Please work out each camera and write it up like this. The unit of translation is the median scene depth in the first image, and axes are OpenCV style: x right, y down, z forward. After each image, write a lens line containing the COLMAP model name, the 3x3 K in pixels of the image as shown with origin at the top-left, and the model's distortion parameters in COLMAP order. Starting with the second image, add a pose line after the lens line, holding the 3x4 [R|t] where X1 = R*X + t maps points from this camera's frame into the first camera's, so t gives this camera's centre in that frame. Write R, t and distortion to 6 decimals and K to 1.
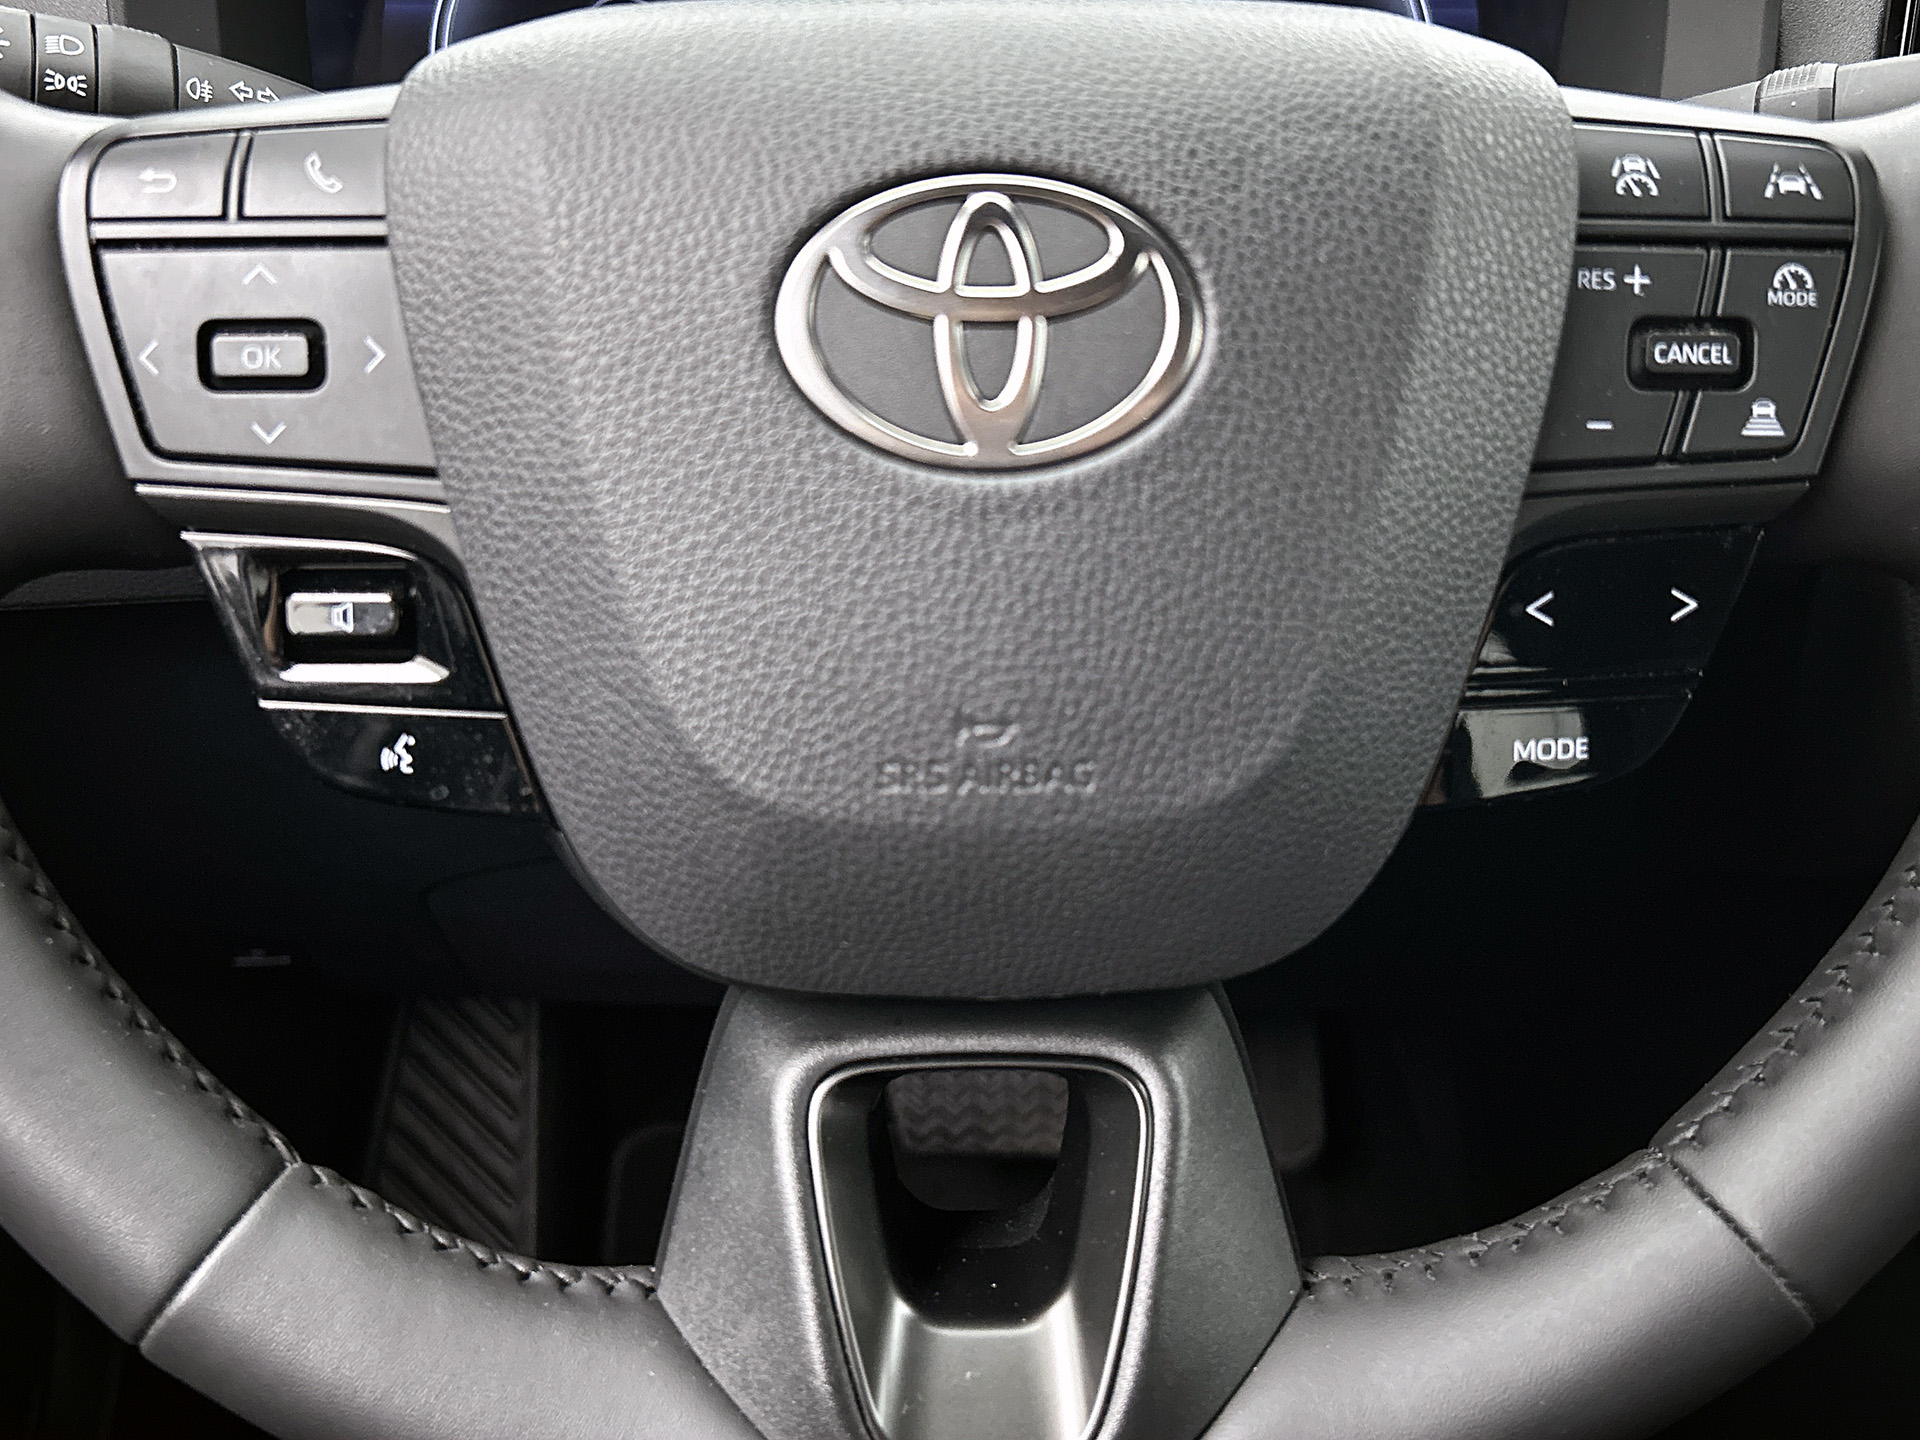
lens RADIAL K [[1818.2, 0, 962.4], [0, 1818.2, 724.7], [0, 0, 1]] dist [-0.001904, 0.000000]
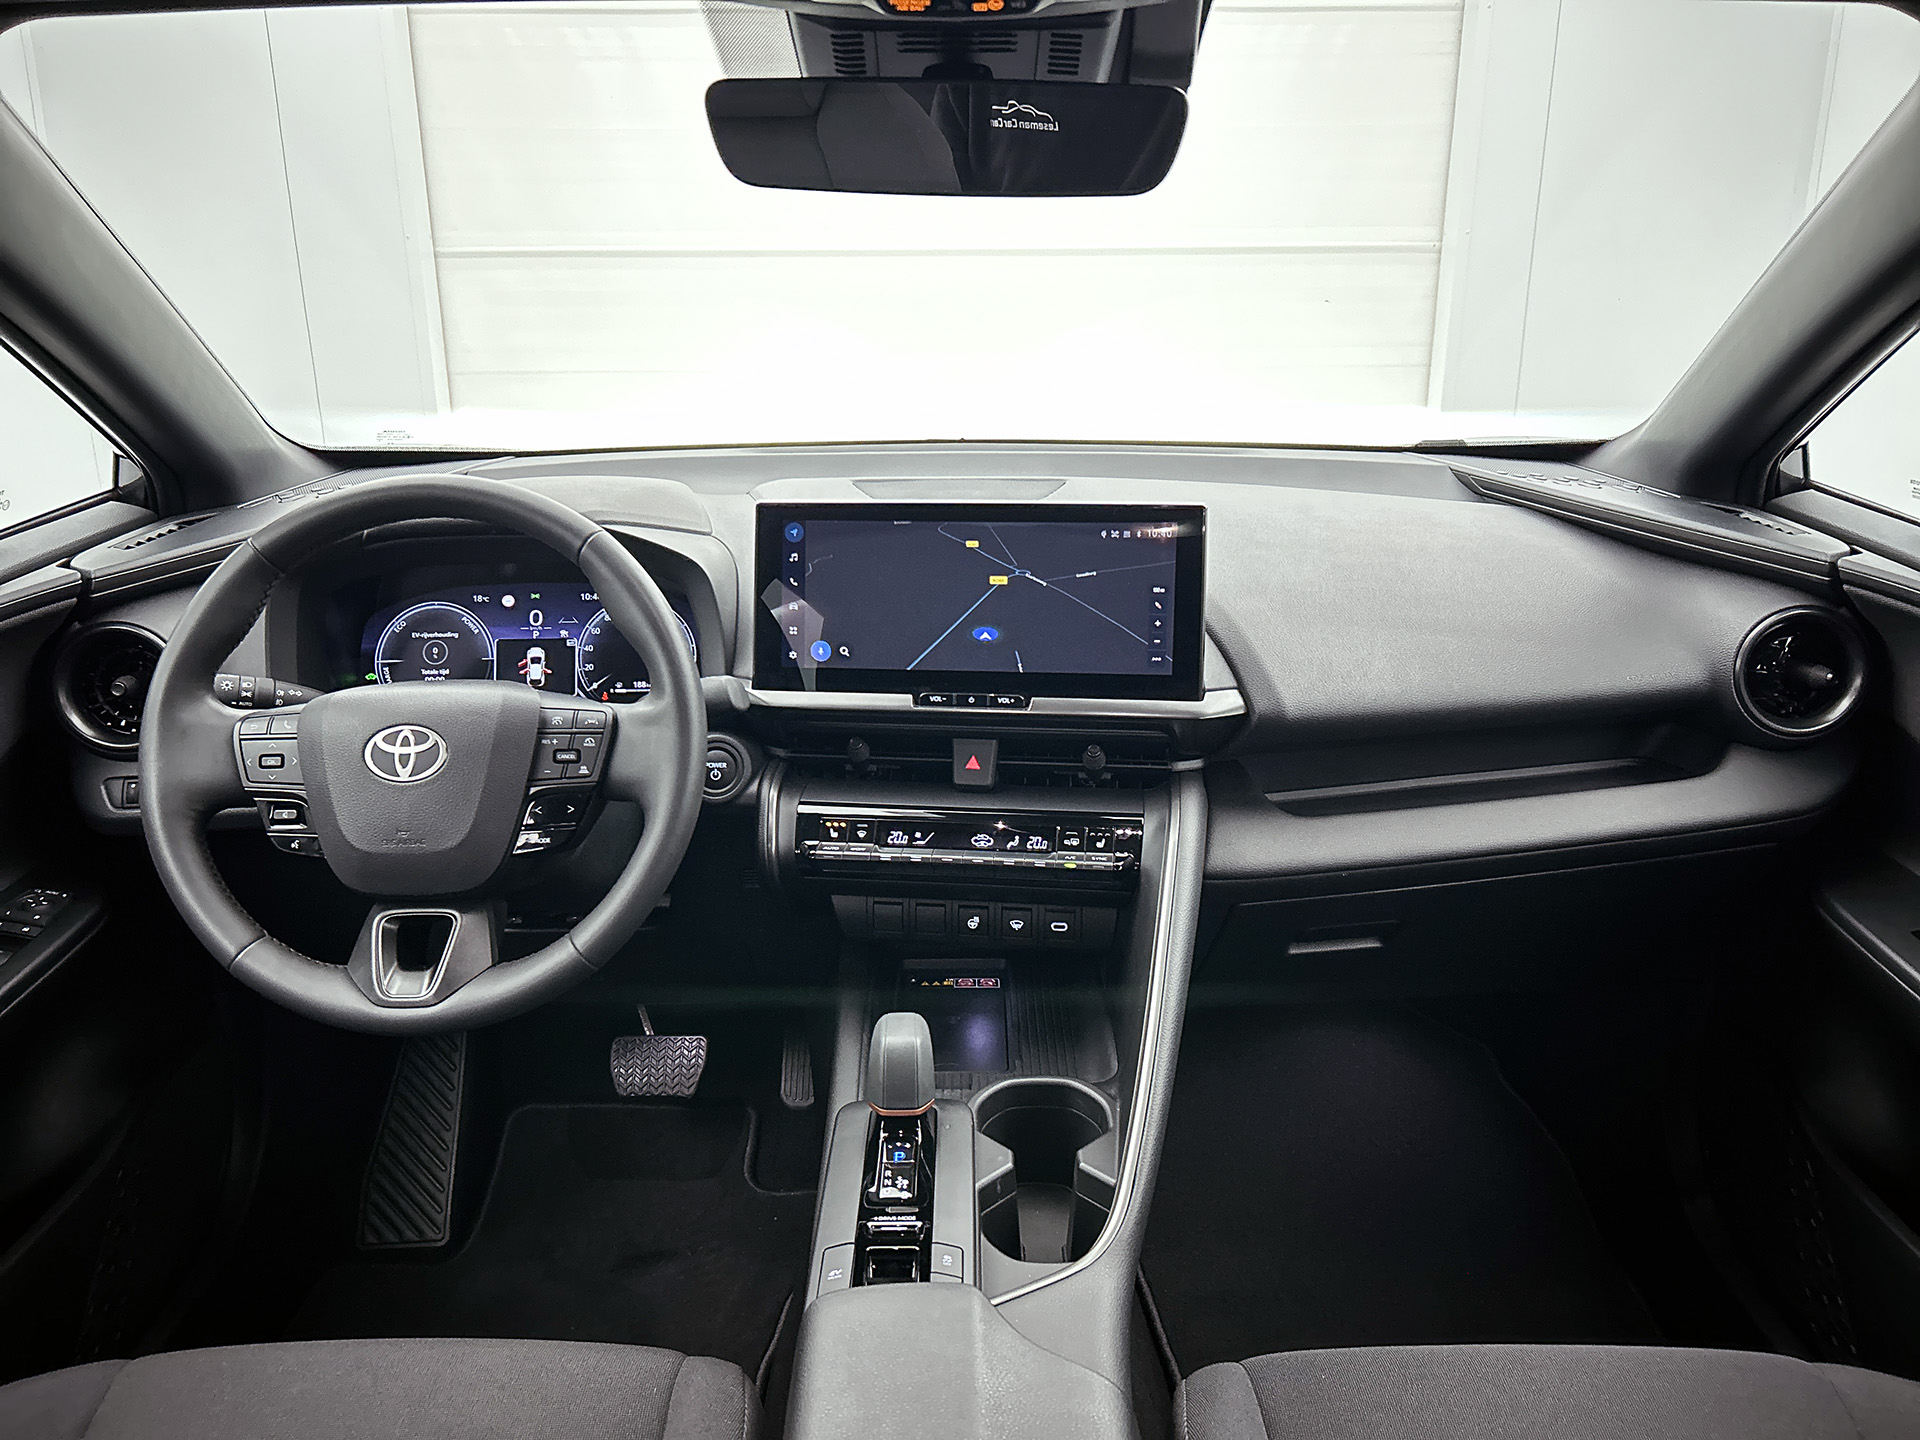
lens RADIAL K [[1434.8, 0, 955.4], [0, 1434.8, 718.4], [0, 0, 1]] dist [0.025492, -0.028457]
pose [[0.998680, -0.014931, -0.049144, 1.605555], [0.005004, 0.980547, -0.196219, 0.443246], [0.051117, 0.195714, 0.979328, -2.661920]]
